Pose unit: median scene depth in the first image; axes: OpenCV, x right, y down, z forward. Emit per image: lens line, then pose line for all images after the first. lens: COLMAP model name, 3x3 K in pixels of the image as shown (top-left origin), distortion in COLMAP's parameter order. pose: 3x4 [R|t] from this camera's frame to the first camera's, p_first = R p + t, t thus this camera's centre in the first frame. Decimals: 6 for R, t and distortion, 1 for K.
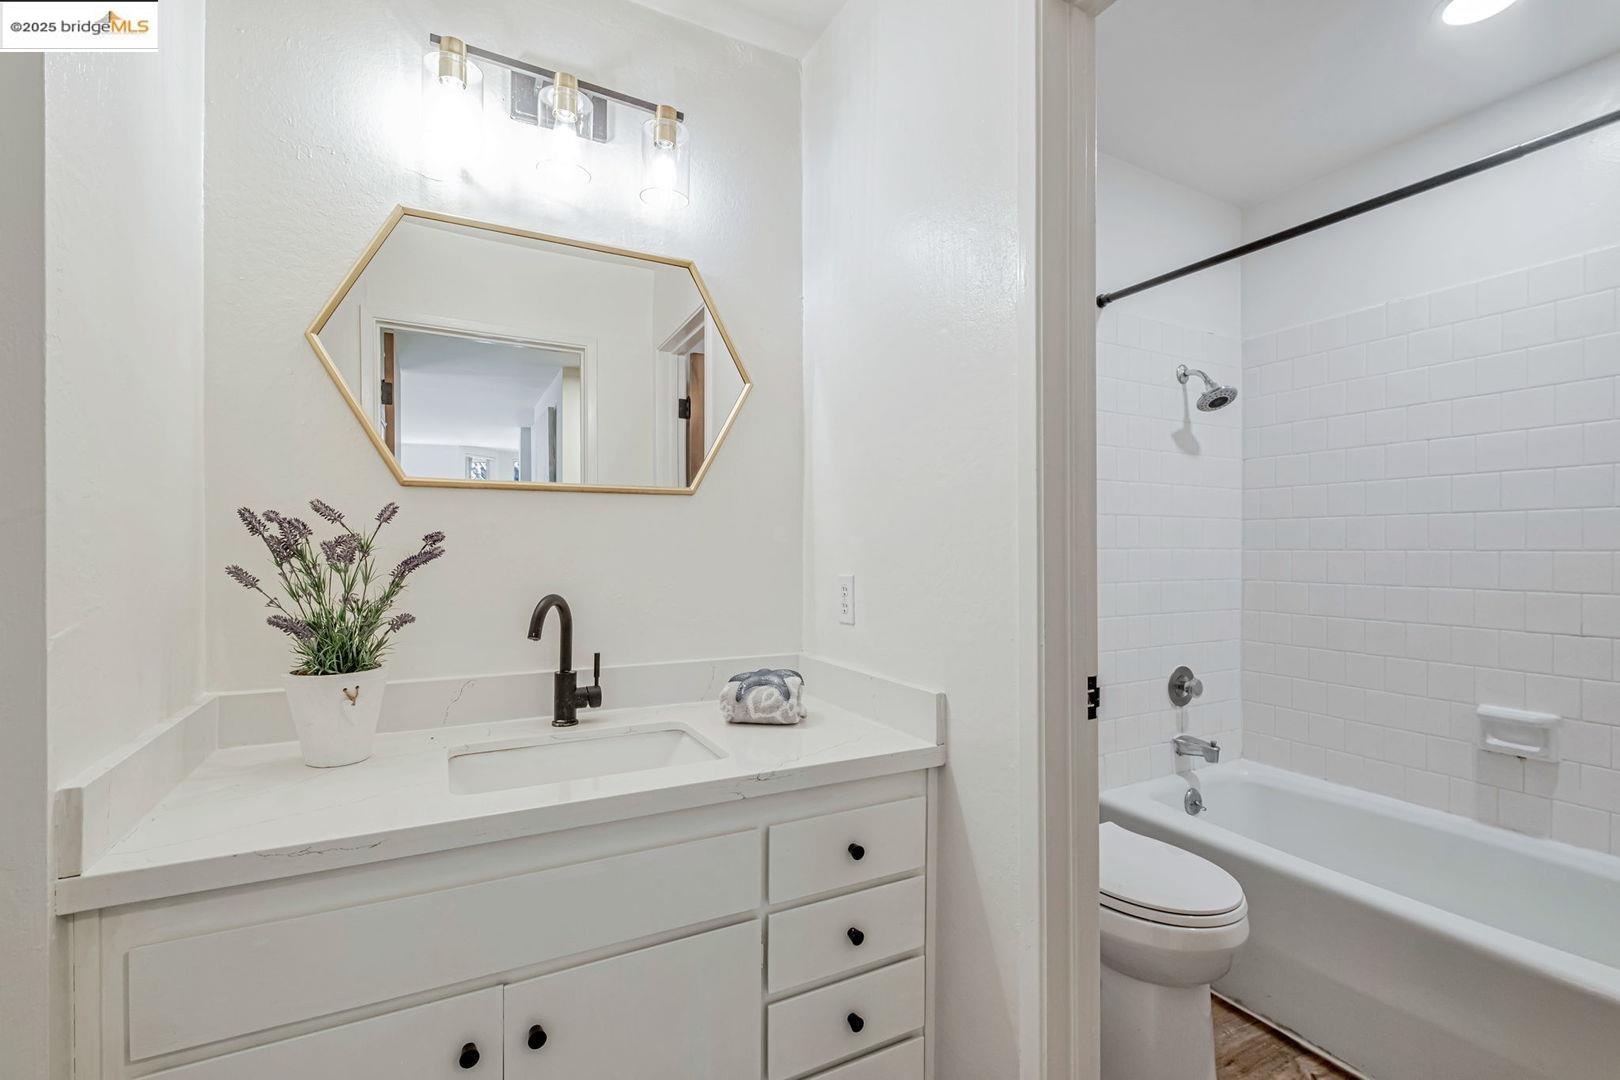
lens RADIAL K [[701.9, 0, 815.5], [0, 701.9, 547.2], [0, 0, 1]] dist [0.003876, -0.001470]
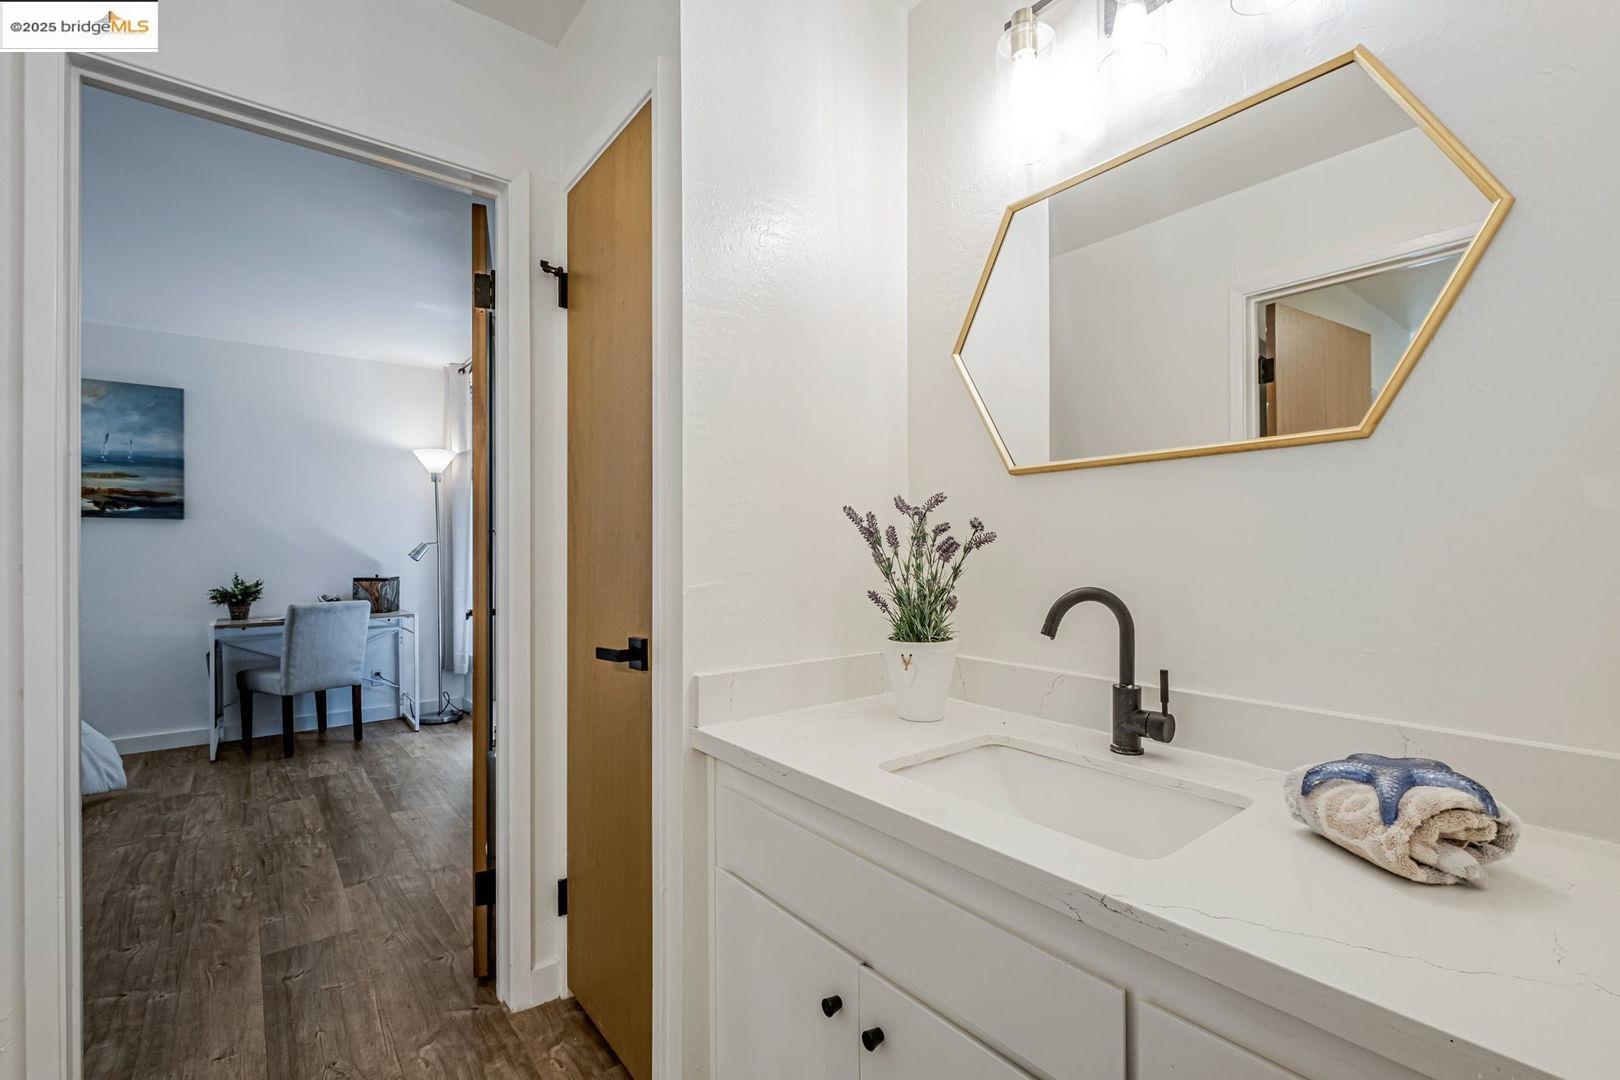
lens RADIAL K [[701.9, 0, 819.8], [0, 701.9, 544.3], [0, 0, 1]] dist [0.003876, -0.001470]
pose [[0.207541, -0.005326, -0.978212, 0.365673], [0.010527, 0.999939, -0.003211, 0.015316], [0.978170, -0.009631, 0.207585, 0.503242]]
